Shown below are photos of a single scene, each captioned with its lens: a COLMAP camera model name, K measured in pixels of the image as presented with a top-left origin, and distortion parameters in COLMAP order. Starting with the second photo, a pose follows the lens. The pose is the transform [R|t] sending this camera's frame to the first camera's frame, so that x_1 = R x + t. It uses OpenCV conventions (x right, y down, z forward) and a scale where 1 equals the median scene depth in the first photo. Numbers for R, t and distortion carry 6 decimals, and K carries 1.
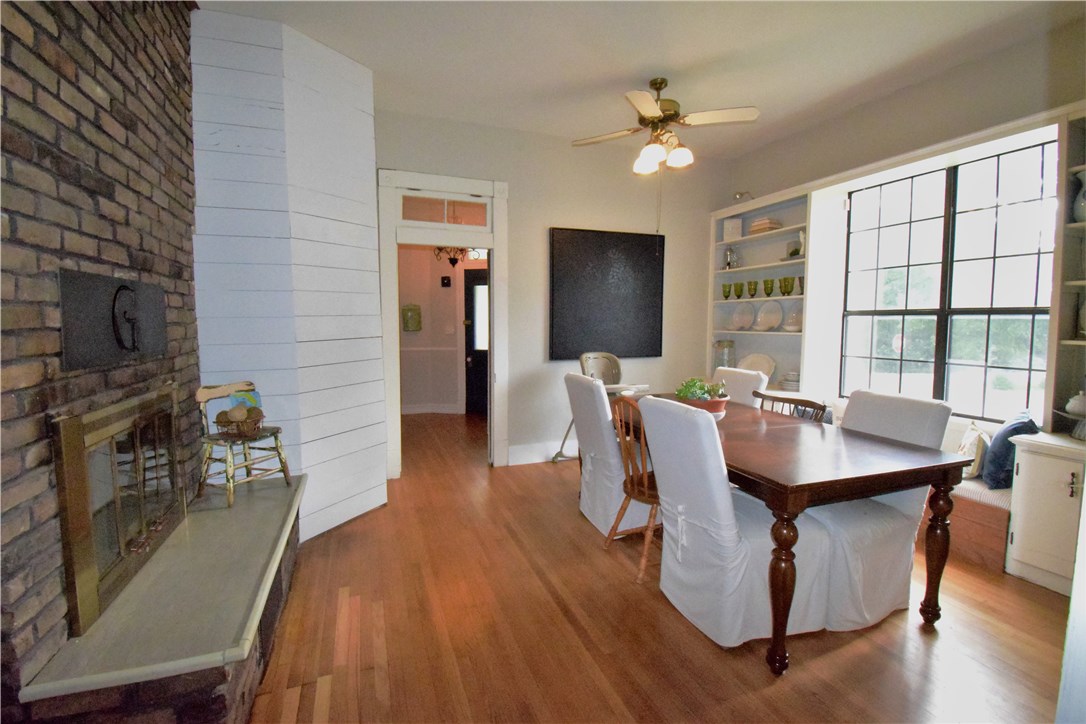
lens RADIAL K [[482.4, 0, 543.0], [0, 482.4, 362.0], [0, 0, 1]] dist [-0.002344, -0.000792]
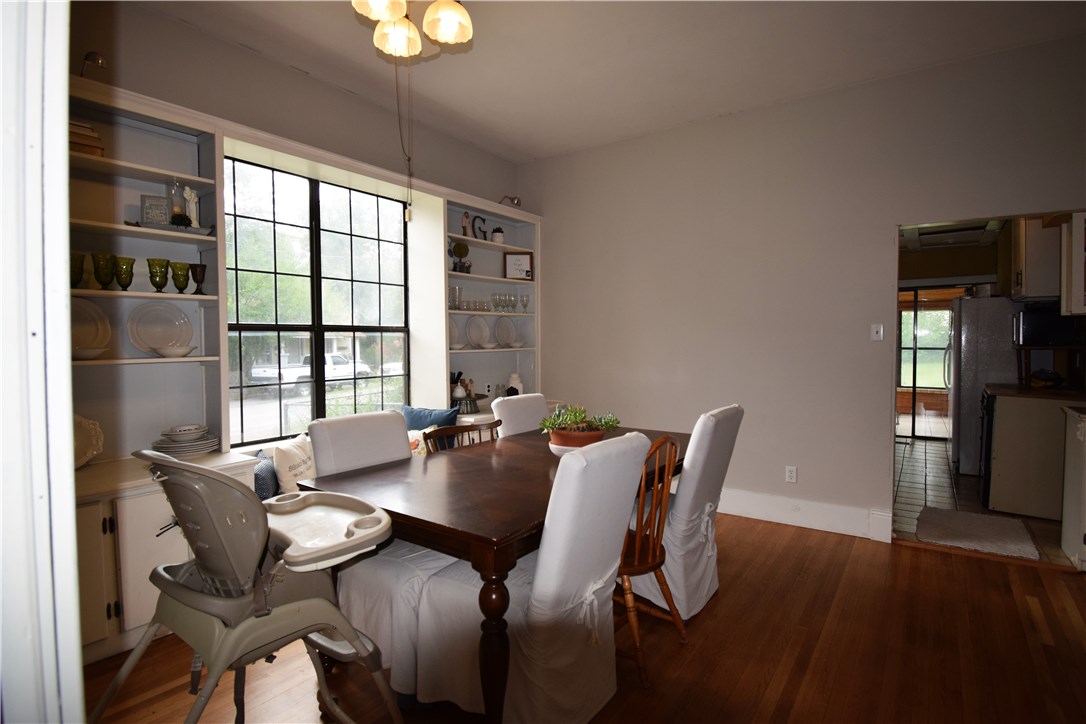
lens RADIAL K [[572.1, 0, 543.0], [0, 572.1, 362.0], [0, 0, 1]] dist [-0.000573, -0.000126]
pose [[-0.594274, -0.037112, 0.803406, -0.363577], [0.065057, 0.993443, 0.094013, -0.115243], [-0.801627, 0.108136, -0.587963, 1.320877]]
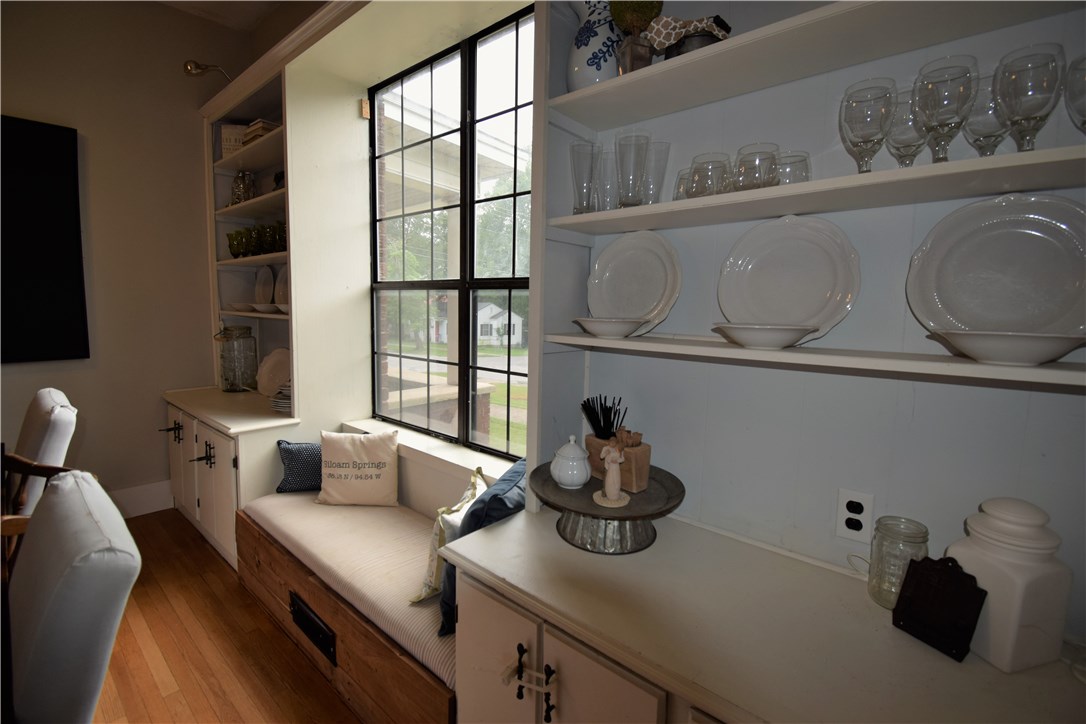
lens RADIAL K [[482.4, 0, 543.0], [0, 482.4, 362.0], [0, 0, 1]] dist [-0.002344, -0.000792]
pose [[0.865649, -0.031144, 0.499681, 0.602562], [0.017348, 0.999330, 0.032233, -0.022437], [-0.500350, -0.019234, 0.865609, 0.410635]]
